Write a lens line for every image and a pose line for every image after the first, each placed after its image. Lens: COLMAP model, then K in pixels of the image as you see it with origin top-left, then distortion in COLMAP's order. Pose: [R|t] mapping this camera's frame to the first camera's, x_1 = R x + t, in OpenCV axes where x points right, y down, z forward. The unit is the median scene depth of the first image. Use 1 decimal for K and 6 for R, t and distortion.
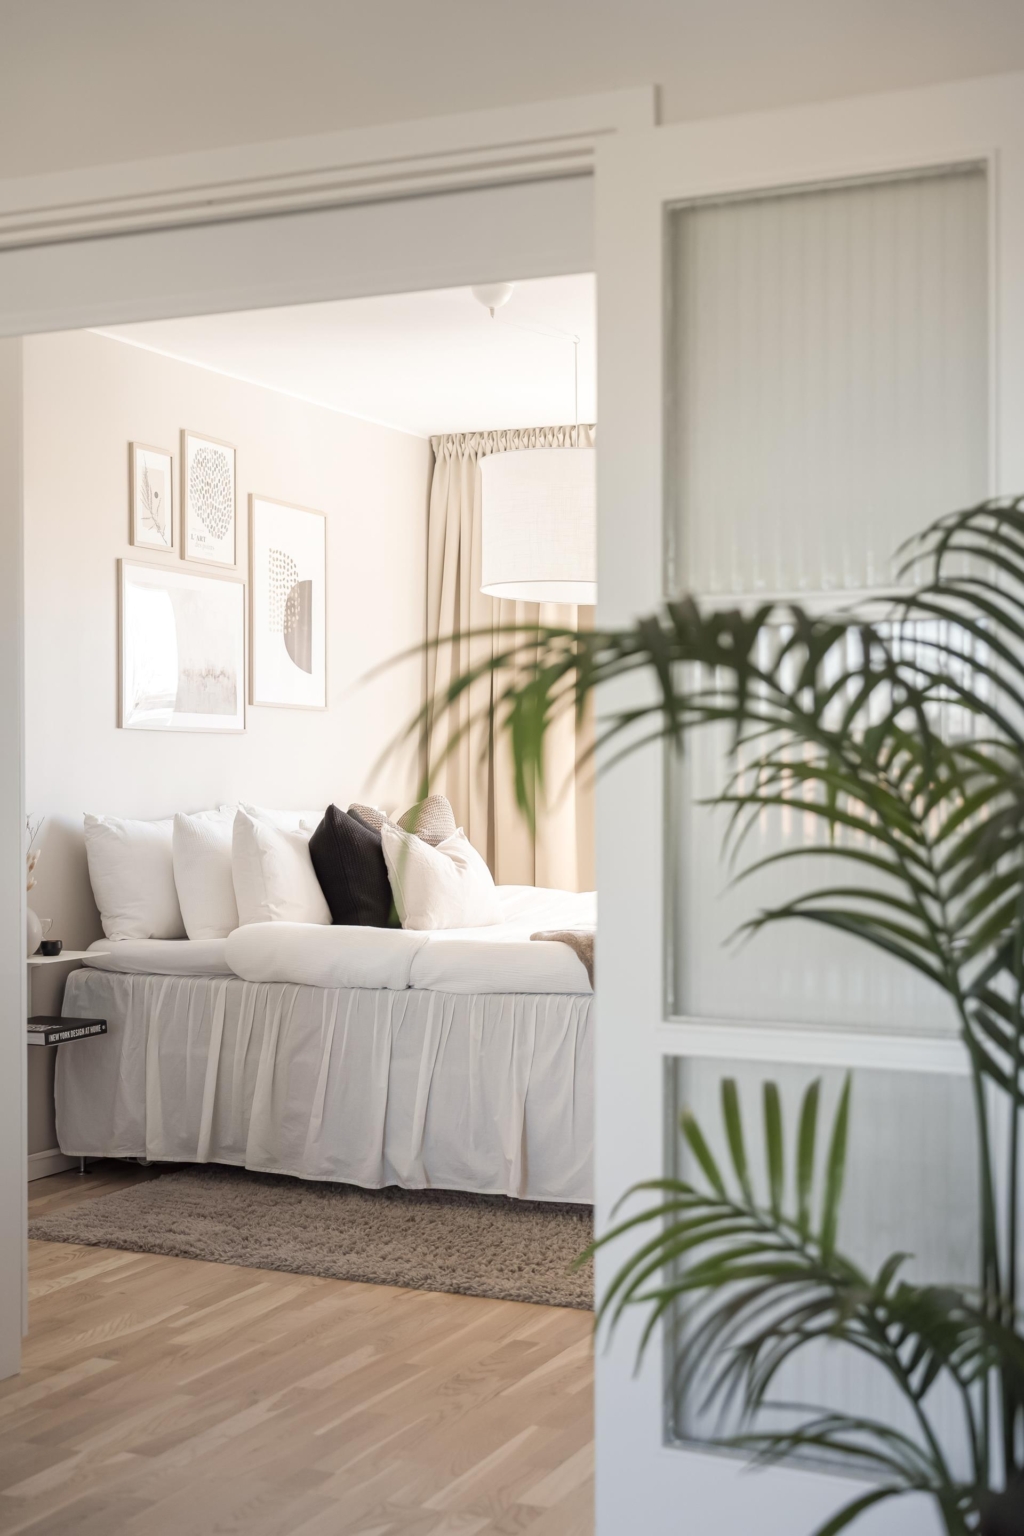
lens RADIAL K [[2005.4, 0, 515.0], [0, 2005.4, 771.2], [0, 0, 1]] dist [0.004119, 0.000000]
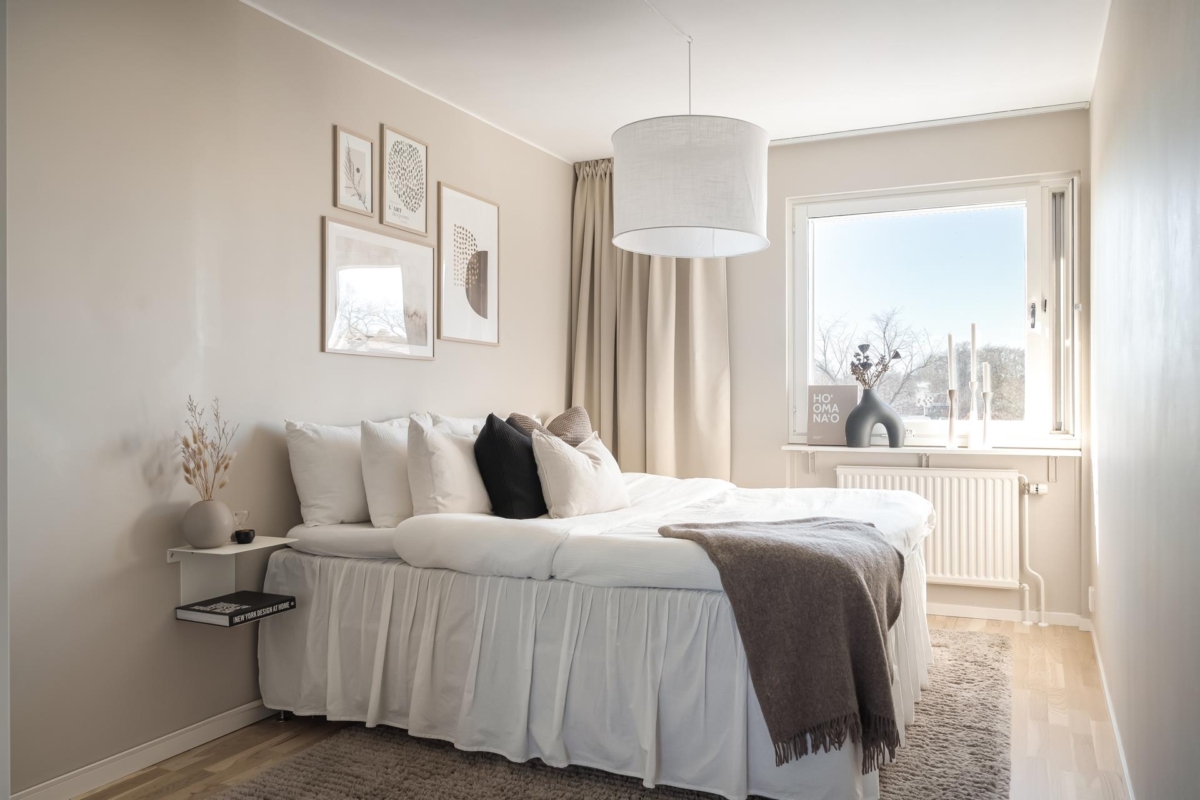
lens RADIAL K [[914.6, 0, 597.8], [0, 914.6, 394.9], [0, 0, 1]] dist [-0.034009, -0.000189]
pose [[0.999811, 0.000834, -0.019445, -0.016830], [-0.000918, 0.999990, -0.004313, 0.008222], [0.019441, 0.004330, 0.999802, 0.476499]]
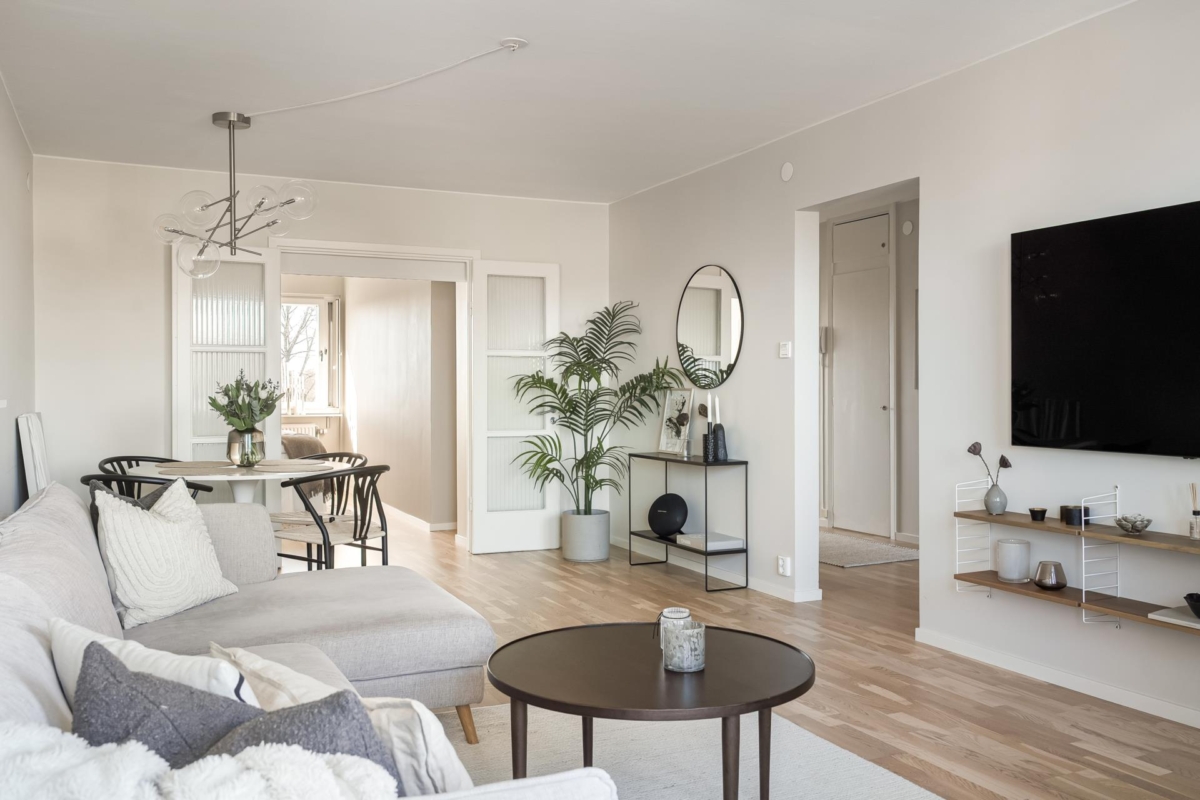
lens RADIAL K [[994.9, 0, 602.5], [0, 994.9, 397.2], [0, 0, 1]] dist [-0.008201, -0.006035]
pose [[0.640094, -0.009291, 0.768241, -0.807328], [0.007438, 0.999955, 0.005896, 0.010952], [-0.768261, 0.001940, 0.640134, -0.415567]]
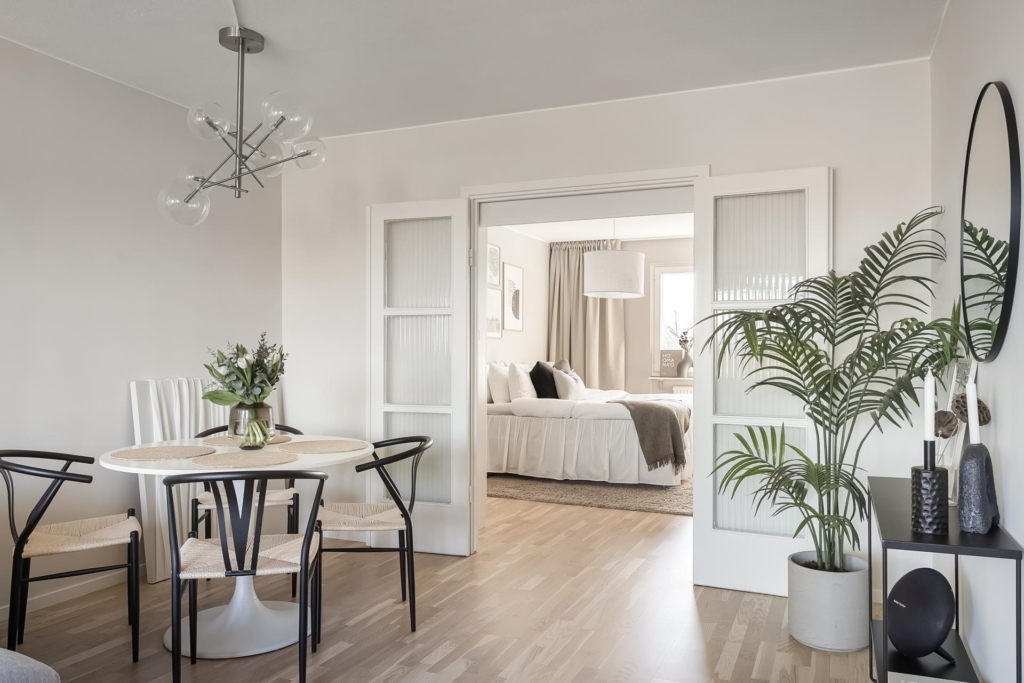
lens RADIAL K [[727.9, 0, 536.9], [0, 727.9, 344.1], [0, 0, 1]] dist [-0.010117, -0.003840]
pose [[0.999476, 0.005411, 0.031925, -0.140015], [-0.004951, 0.999883, -0.014472, 0.006713], [-0.031999, 0.014307, 0.999385, -0.161917]]
